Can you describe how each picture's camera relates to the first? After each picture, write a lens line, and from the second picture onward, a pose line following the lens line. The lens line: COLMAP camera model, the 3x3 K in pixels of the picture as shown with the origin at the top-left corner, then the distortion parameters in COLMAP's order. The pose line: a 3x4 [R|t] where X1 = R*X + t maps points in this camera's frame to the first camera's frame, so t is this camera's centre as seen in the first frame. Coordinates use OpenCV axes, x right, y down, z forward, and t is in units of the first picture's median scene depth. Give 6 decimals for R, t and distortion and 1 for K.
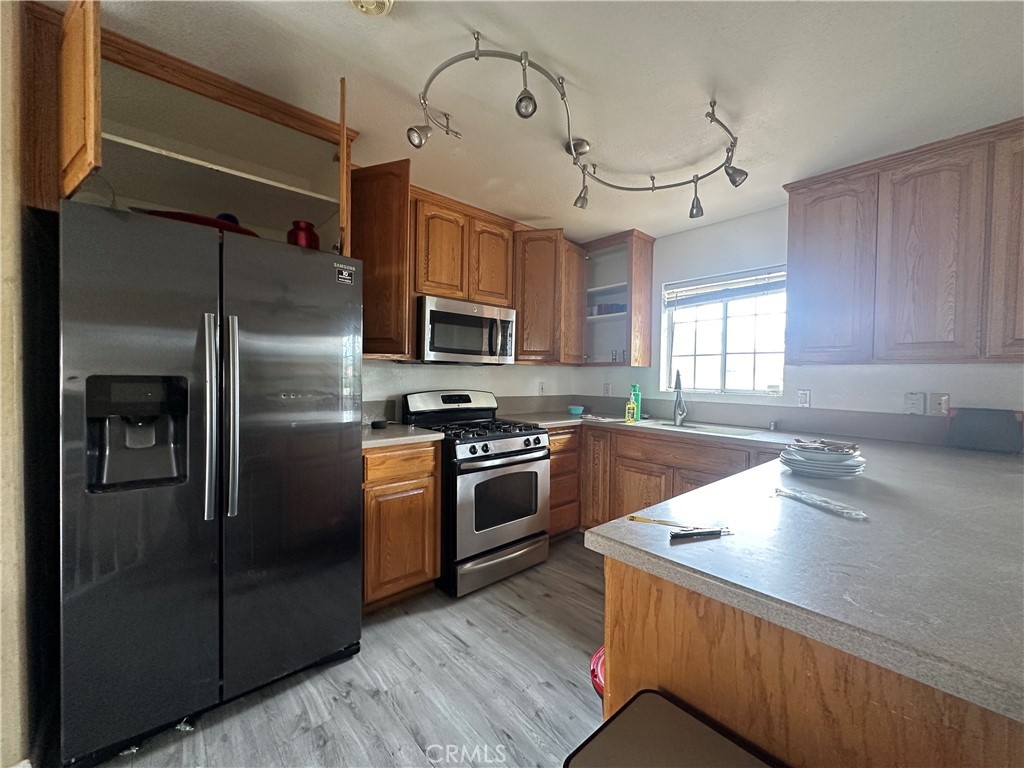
lens RADIAL K [[404.5, 0, 513.9], [0, 404.5, 386.9], [0, 0, 1]] dist [-0.003753, -0.000027]
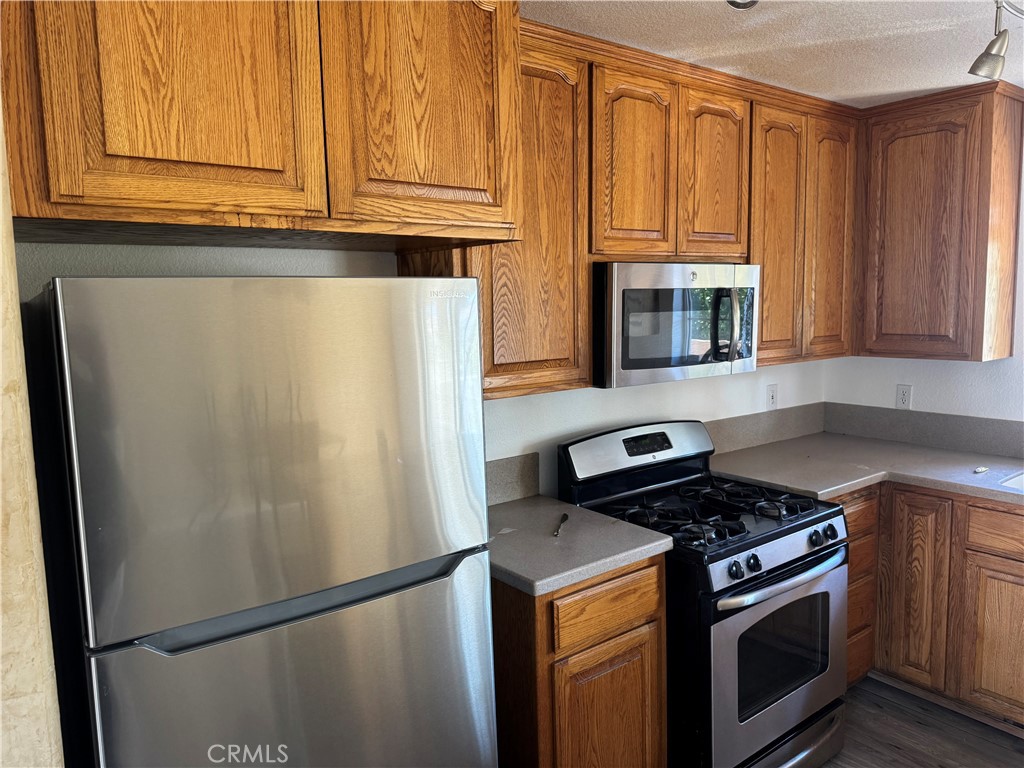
lens RADIAL K [[713.6, 0, 508.3], [0, 713.6, 382.2], [0, 0, 1]] dist [0.029279, -0.038958]
pose [[0.996194, -0.025724, -0.083282, -0.263098], [0.033448, 0.995131, 0.092714, -0.152819], [0.080491, -0.095147, 0.992204, 0.082797]]
